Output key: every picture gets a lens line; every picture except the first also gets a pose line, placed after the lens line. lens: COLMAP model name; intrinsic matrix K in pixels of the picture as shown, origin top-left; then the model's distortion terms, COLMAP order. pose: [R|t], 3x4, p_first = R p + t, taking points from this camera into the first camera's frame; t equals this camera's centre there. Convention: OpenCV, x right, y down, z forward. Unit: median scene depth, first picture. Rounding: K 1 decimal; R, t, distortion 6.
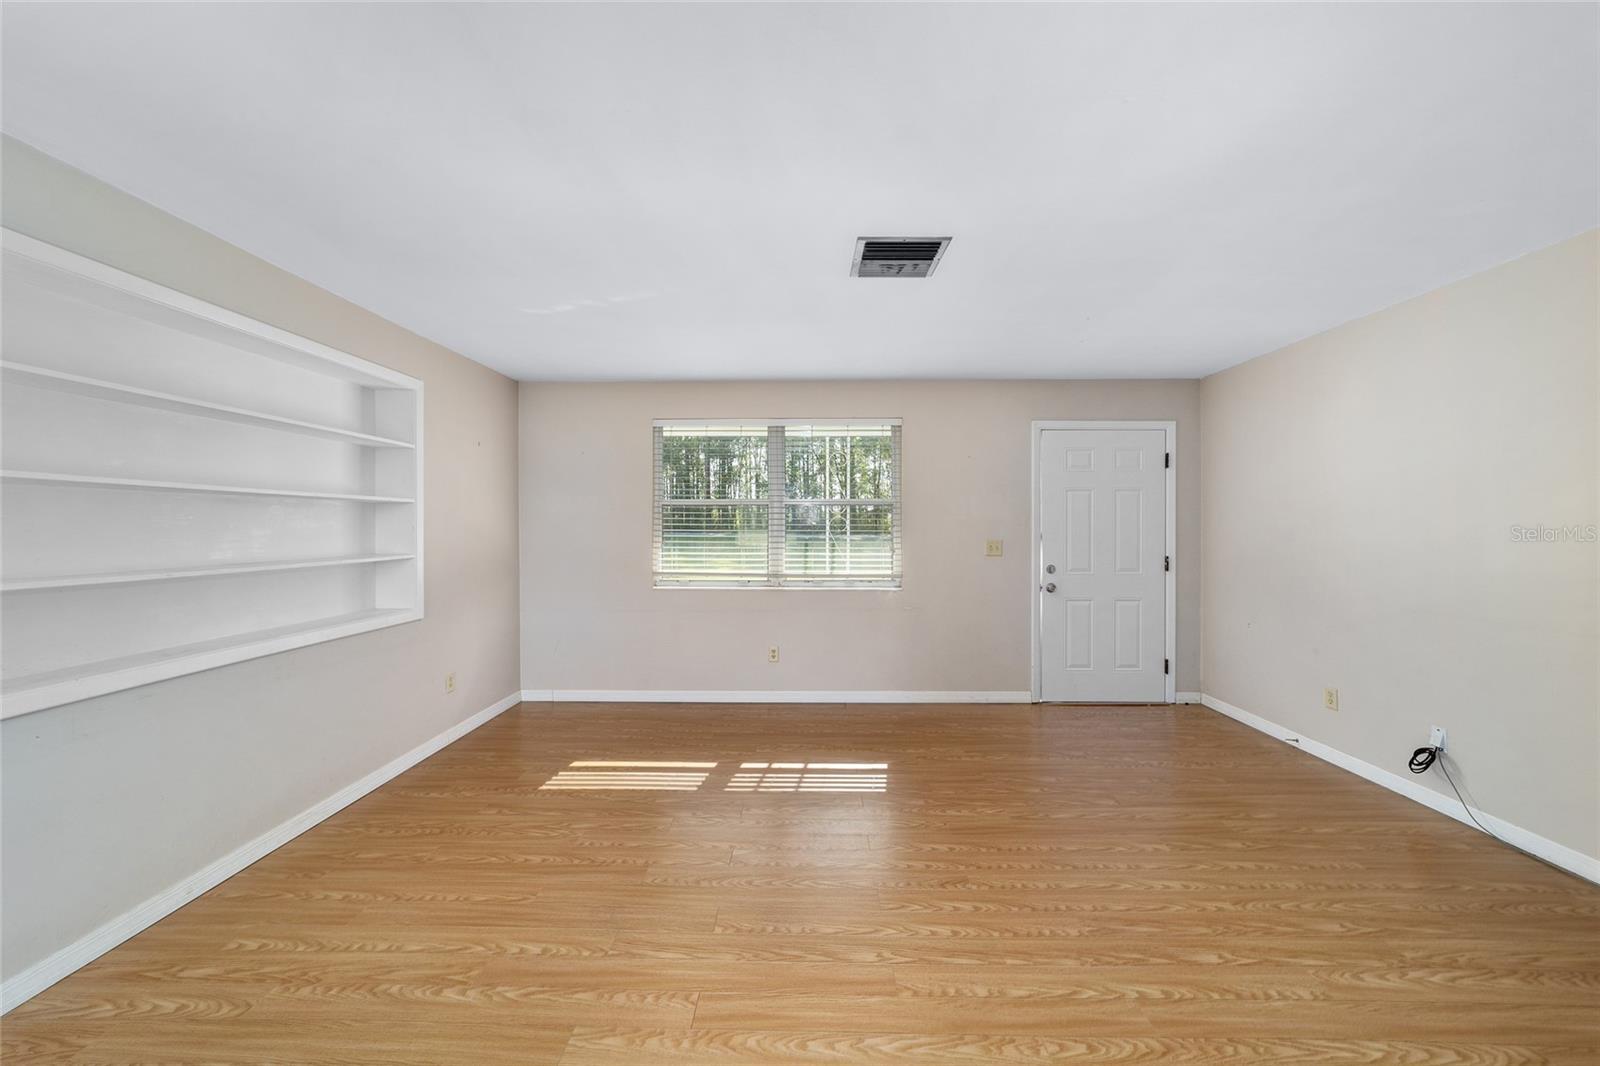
lens RADIAL K [[614.1, 0, 795.8], [0, 614.1, 524.9], [0, 0, 1]] dist [-0.018631, 0.008055]
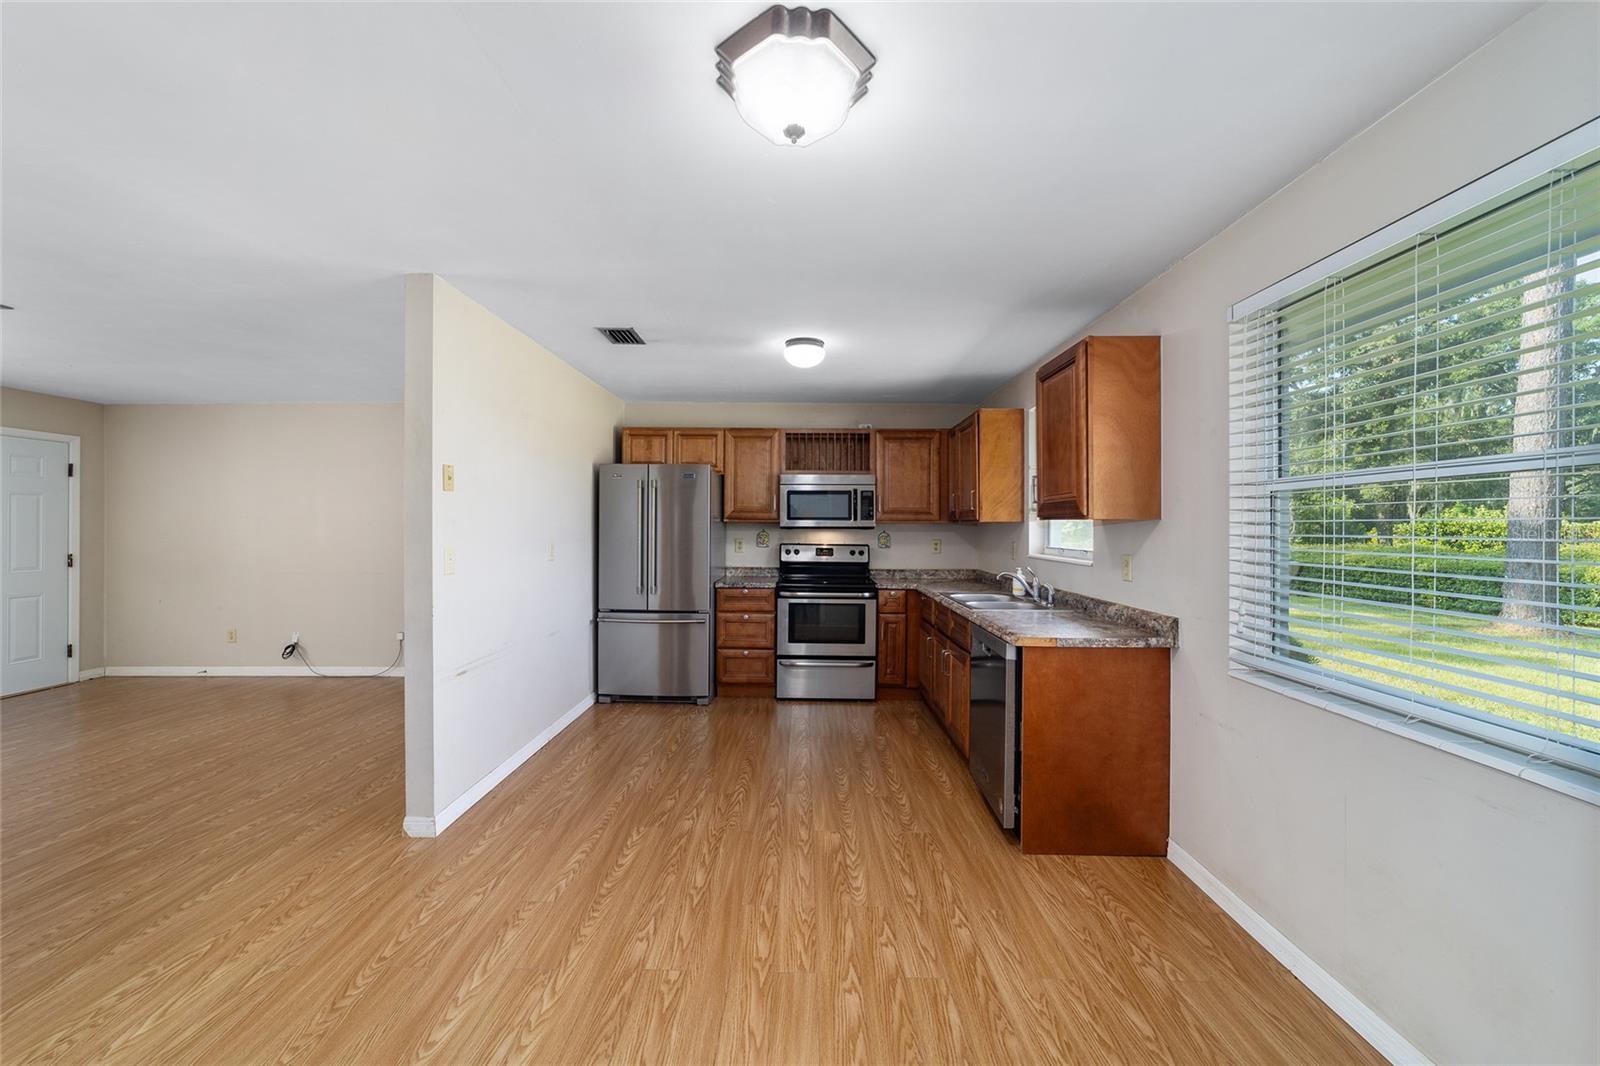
lens RADIAL K [[614.1, 0, 795.2], [0, 614.1, 528.9], [0, 0, 1]] dist [-0.018631, 0.008055]
pose [[-0.012999, 0.001799, 0.999914, -0.822008], [-0.000642, 0.999998, -0.001807, 0.008146], [-0.999915, -0.000665, -0.012998, -0.512439]]
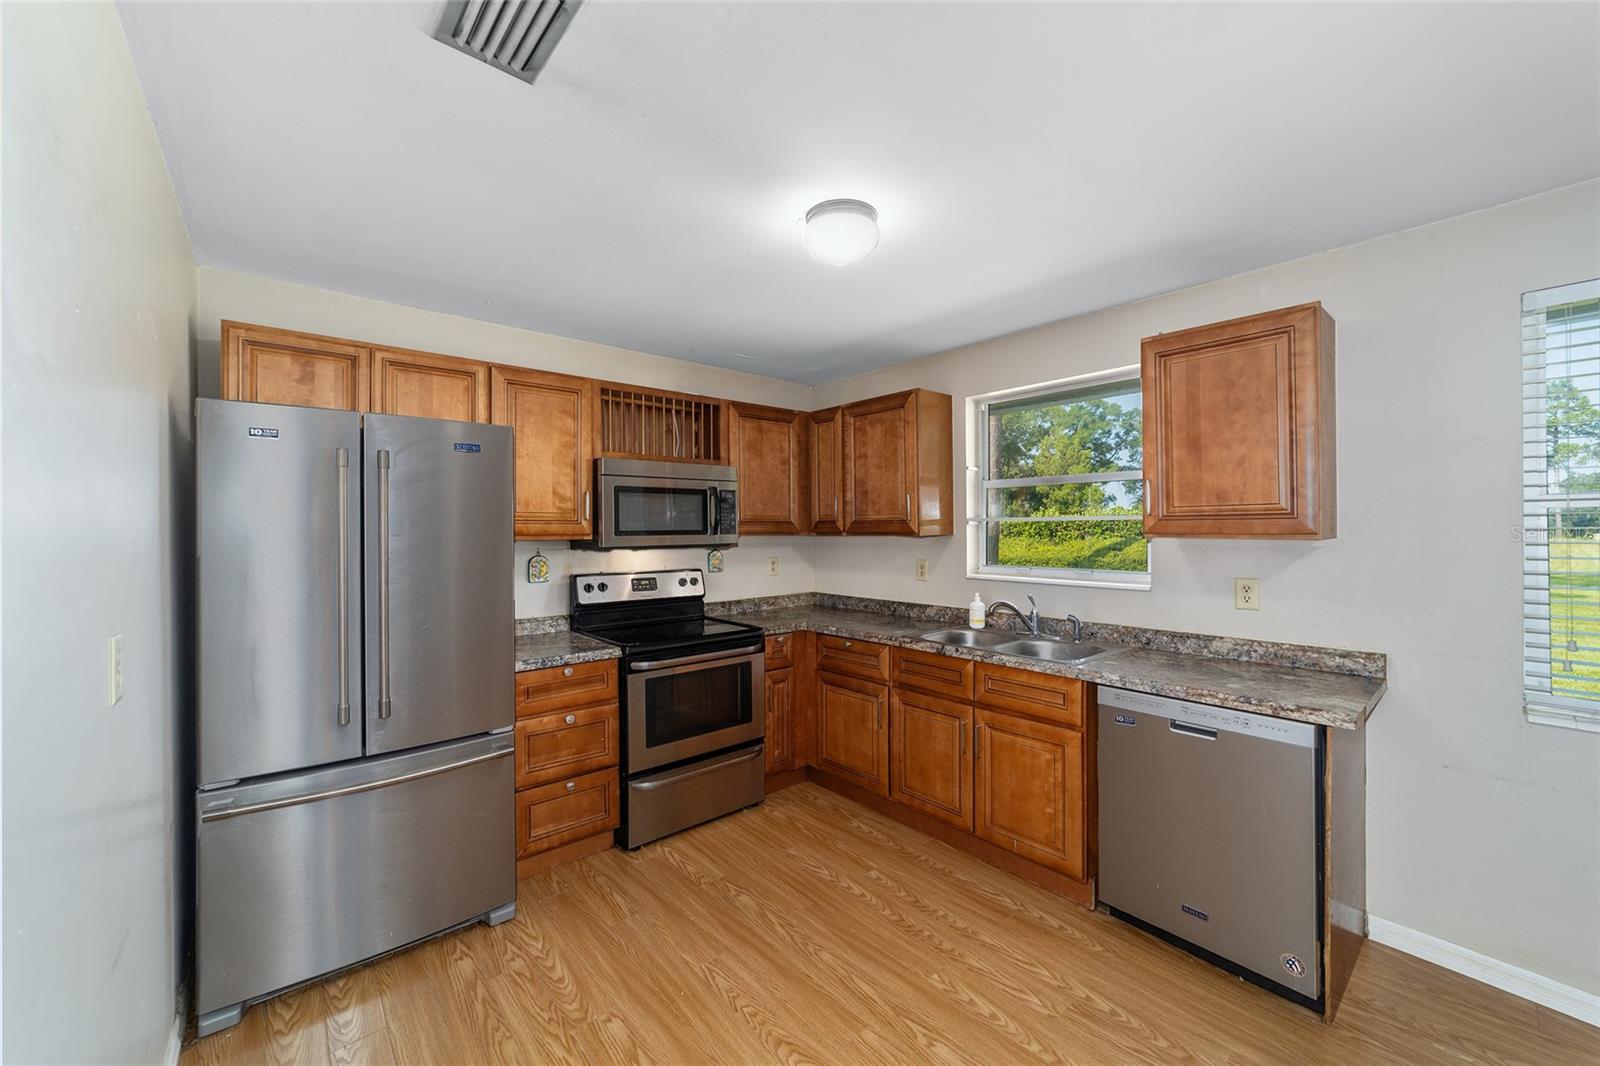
lens RADIAL K [[614.1, 0, 796.0], [0, 614.1, 526.7], [0, 0, 1]] dist [-0.018631, 0.008055]
pose [[-0.671044, 0.010731, 0.741340, -0.085829], [0.014111, 0.999899, -0.001700, -0.027224], [-0.741283, 0.009320, -0.671128, -0.079459]]
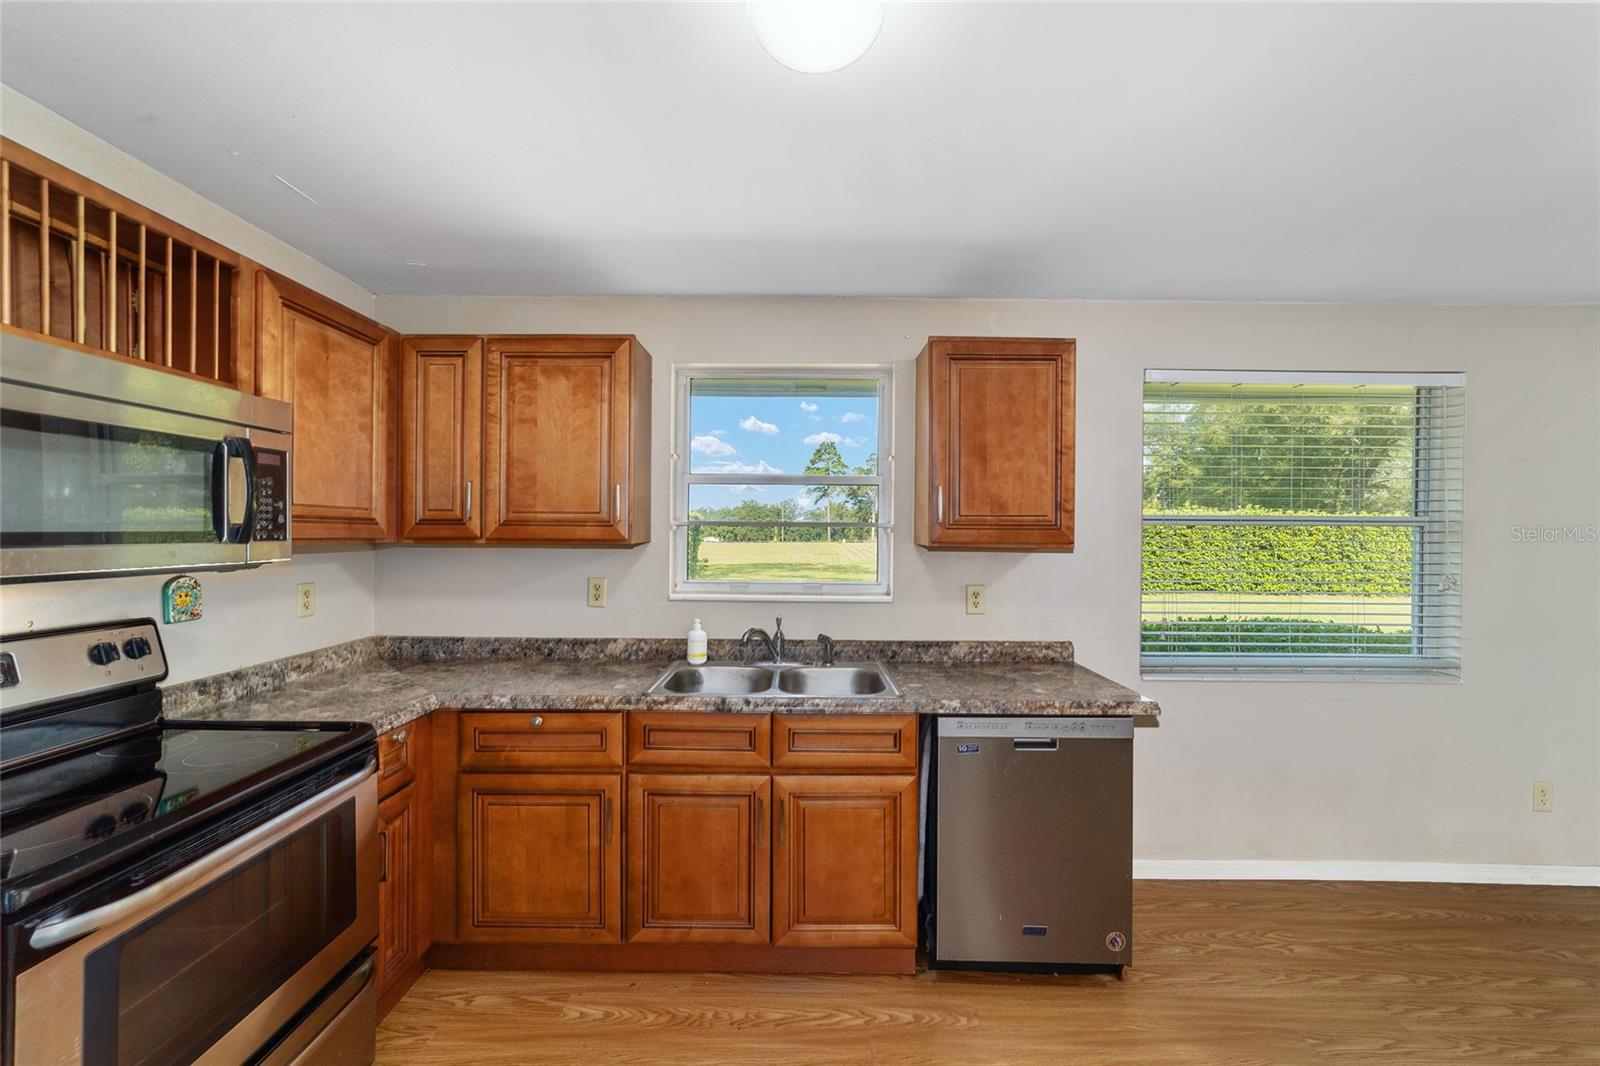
lens RADIAL K [[614.1, 0, 796.0], [0, 614.1, 530.7], [0, 0, 1]] dist [-0.018631, 0.008055]
pose [[-0.999692, -0.002571, -0.024703, 0.374319], [-0.002632, 0.999994, 0.002421, -0.029185], [0.024697, 0.002485, -0.999692, -0.197503]]
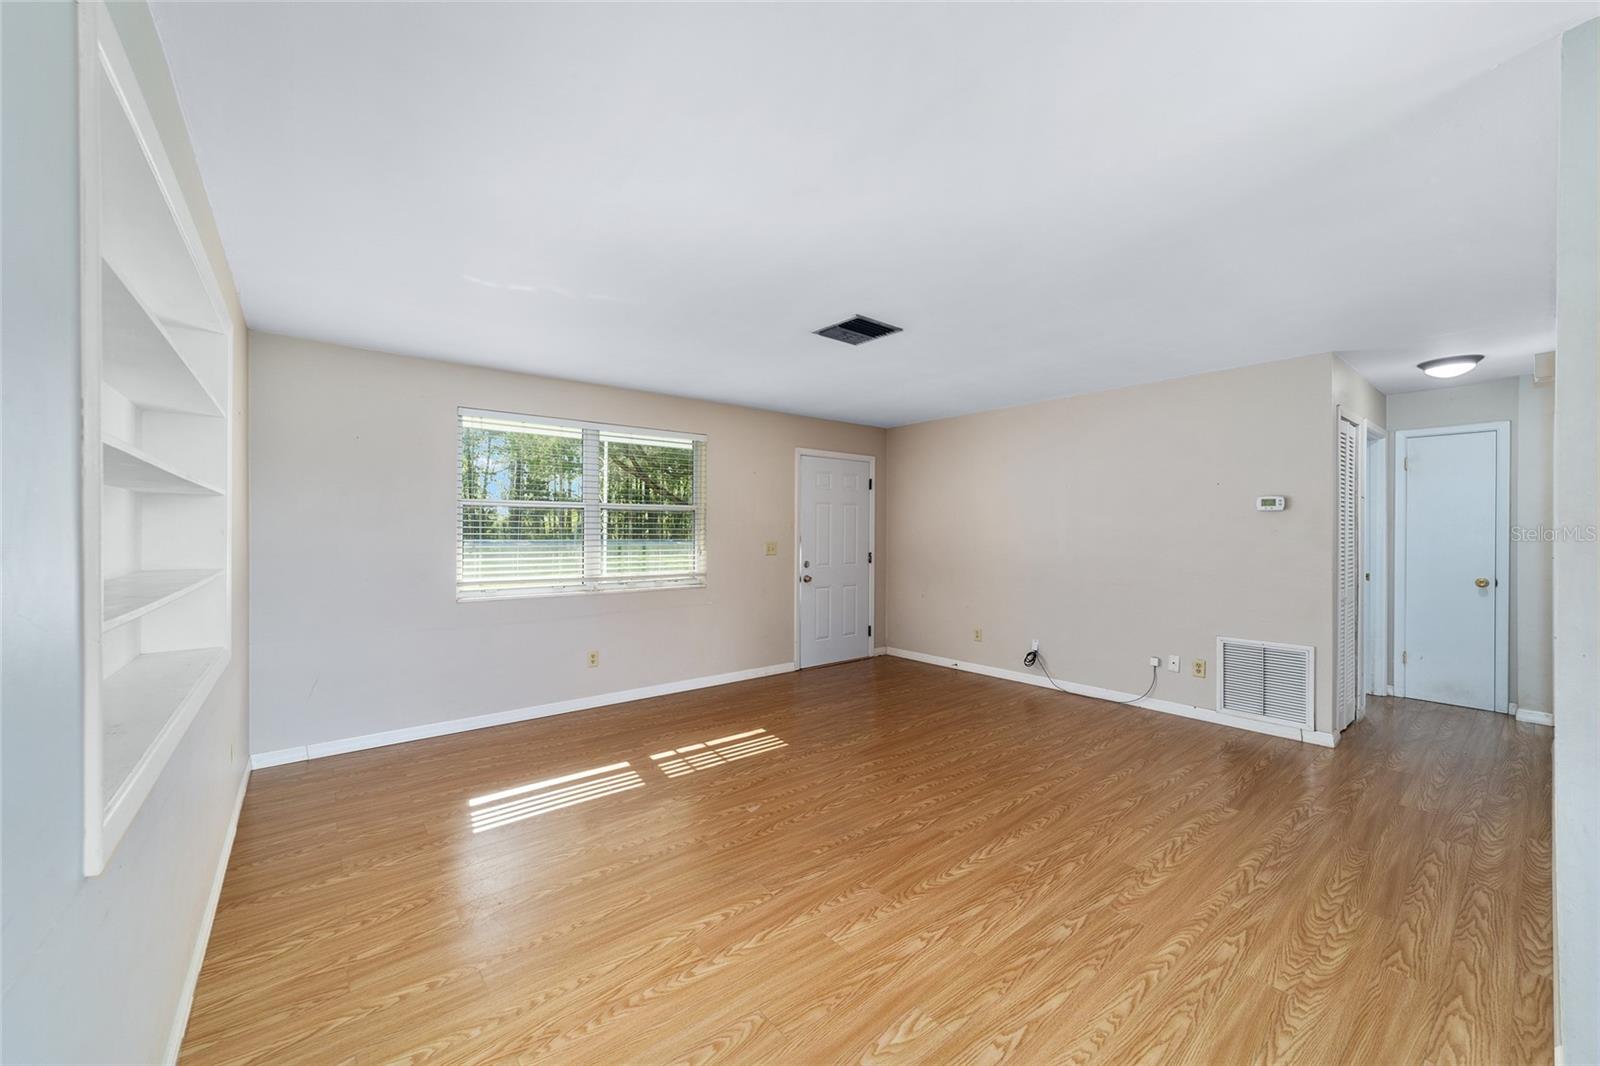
lens RADIAL K [[614.1, 0, 798.4], [0, 614.1, 524.7], [0, 0, 1]] dist [-0.018631, 0.008055]
pose [[0.761453, 0.009447, 0.648151, -0.651308], [-0.003936, 0.999943, -0.009950, 0.004170], [-0.648208, 0.005025, 0.761447, 0.045810]]
